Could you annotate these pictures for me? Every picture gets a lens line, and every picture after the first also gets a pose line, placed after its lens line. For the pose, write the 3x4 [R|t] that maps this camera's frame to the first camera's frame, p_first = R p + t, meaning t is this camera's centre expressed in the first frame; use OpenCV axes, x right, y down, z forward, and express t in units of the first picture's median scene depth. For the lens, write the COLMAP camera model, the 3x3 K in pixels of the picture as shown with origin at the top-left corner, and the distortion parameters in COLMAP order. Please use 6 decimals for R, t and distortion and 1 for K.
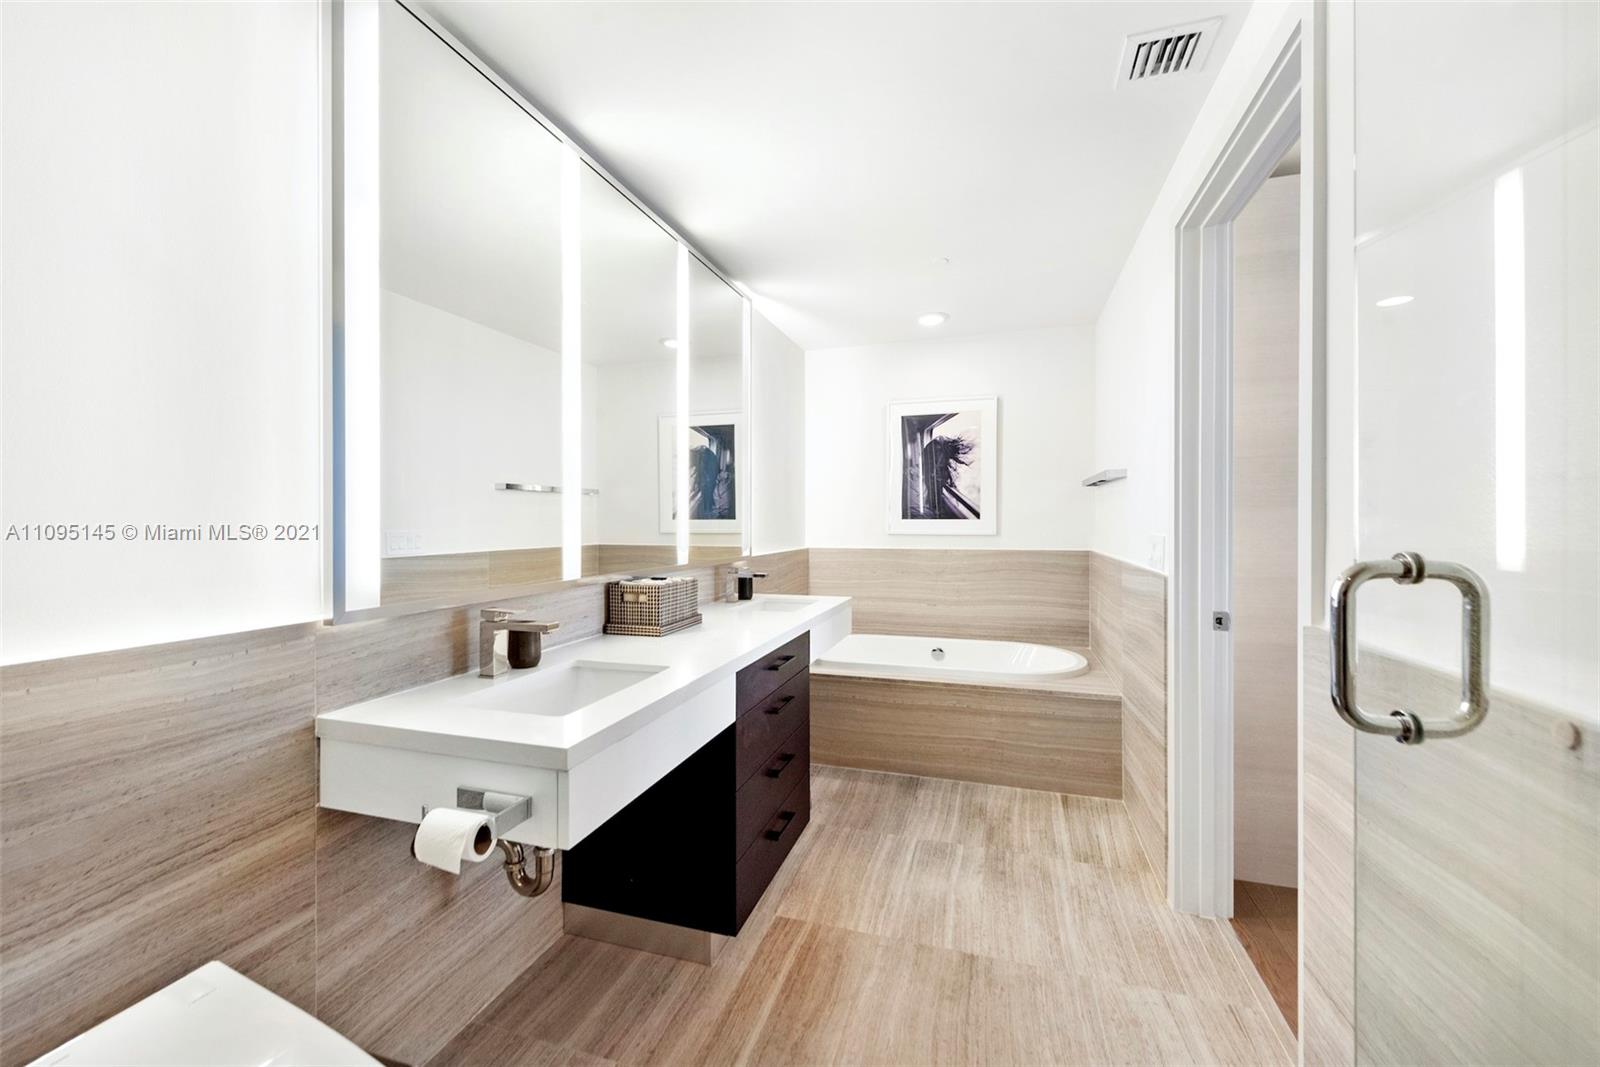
lens RADIAL K [[638.8, 0, 803.6], [0, 638.8, 522.5], [0, 0, 1]] dist [0.018637, -0.005911]
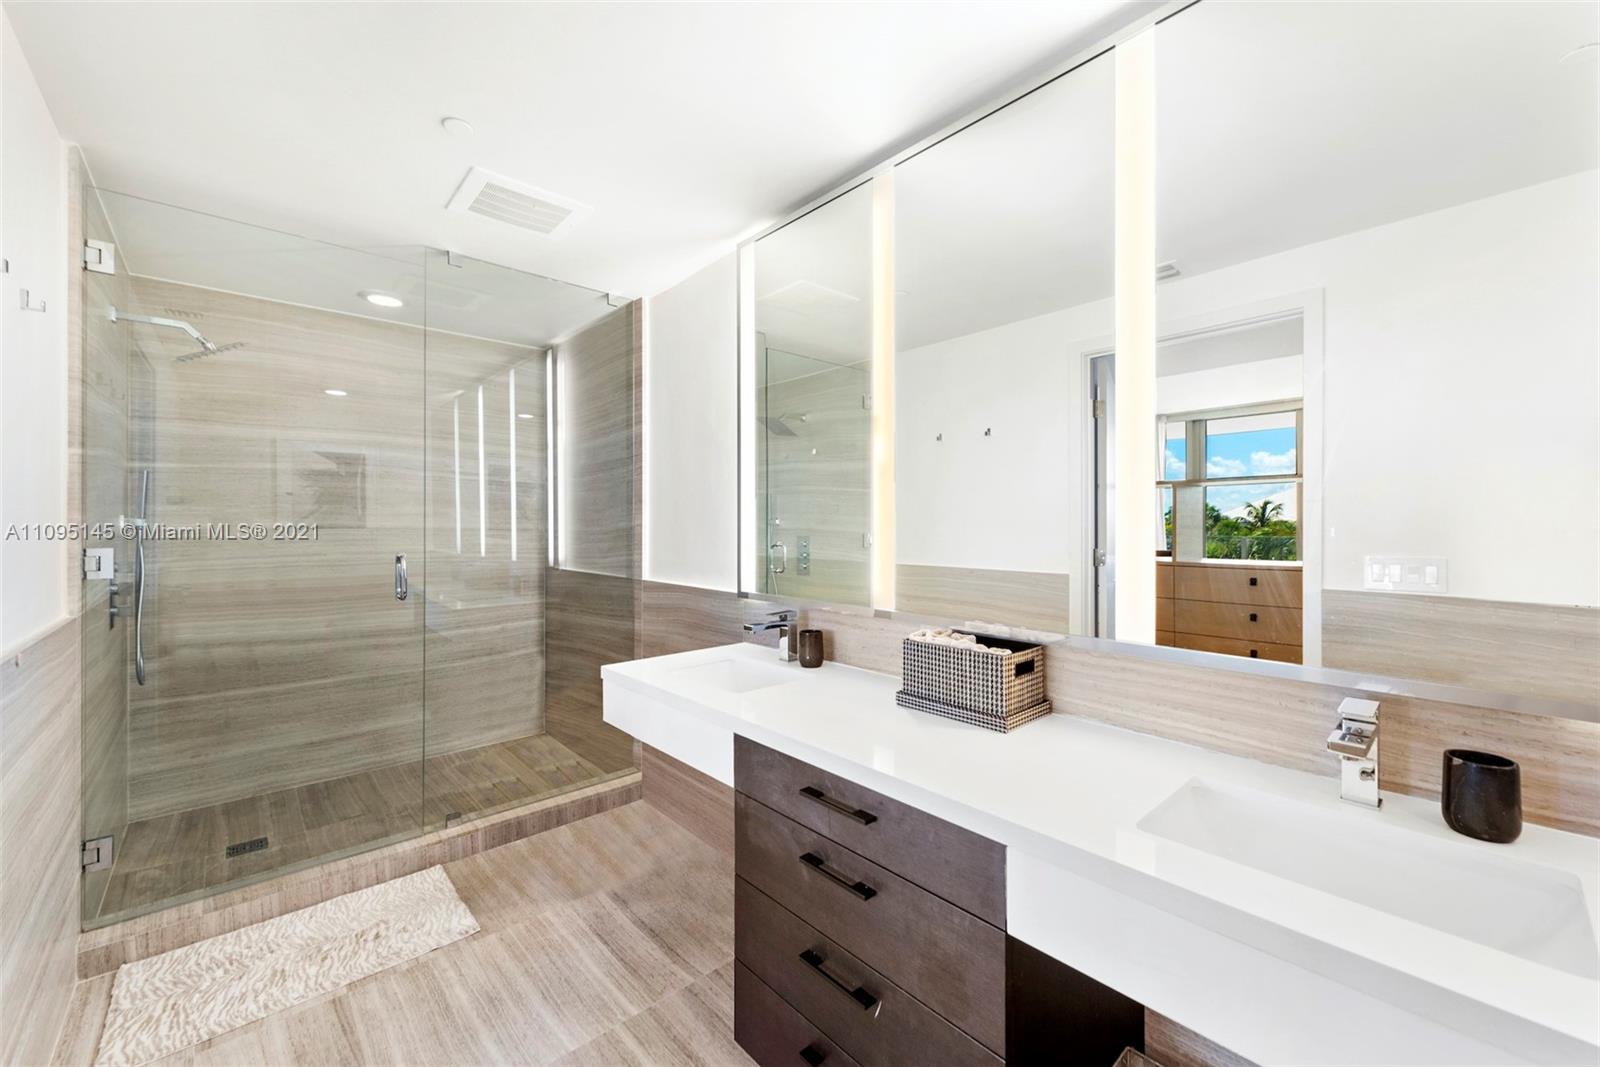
lens RADIAL K [[638.8, 0, 803.6], [0, 638.8, 522.5], [0, 0, 1]] dist [0.018637, -0.005911]
pose [[-0.516760, 0.003728, -0.856122, 0.537214], [-0.000825, 0.999988, 0.004853, -0.049919], [0.856130, 0.003214, -0.516751, 1.403812]]
